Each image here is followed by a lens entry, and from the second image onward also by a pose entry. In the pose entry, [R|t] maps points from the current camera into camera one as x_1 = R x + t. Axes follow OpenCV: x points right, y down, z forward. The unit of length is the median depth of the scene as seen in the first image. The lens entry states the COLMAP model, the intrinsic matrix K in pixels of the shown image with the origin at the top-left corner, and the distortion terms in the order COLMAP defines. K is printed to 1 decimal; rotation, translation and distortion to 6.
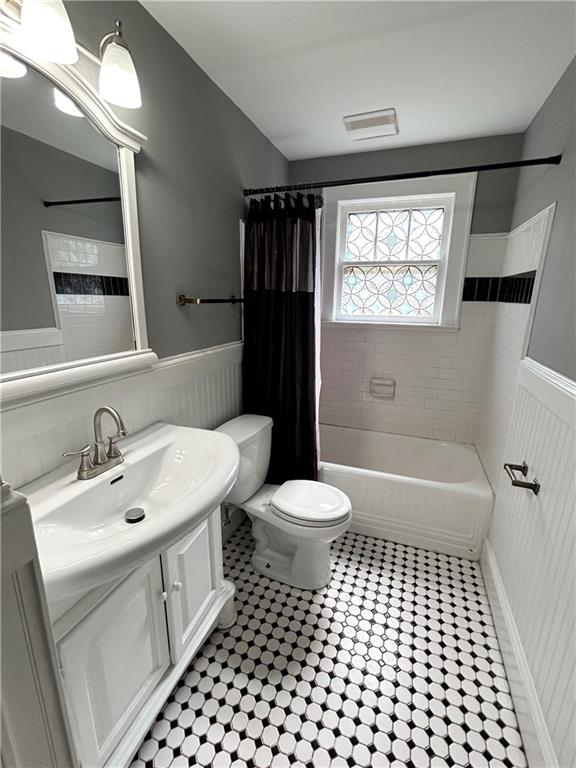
lens RADIAL K [[336.4, 0, 288.2], [0, 336.4, 381.0], [0, 0, 1]] dist [-0.004271, -0.000279]
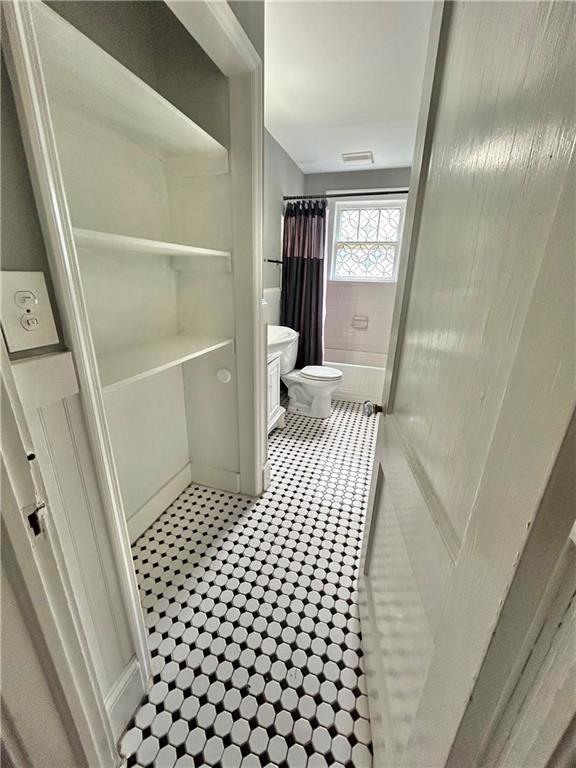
lens RADIAL K [[303.6, 0, 286.4], [0, 303.6, 383.3], [0, 0, 1]] dist [-0.007802, 0.000499]
pose [[0.999203, -0.001642, 0.039882, -0.182139], [-0.002067, 0.995685, 0.092779, 0.241008], [-0.039862, -0.092787, 0.994888, -0.635608]]
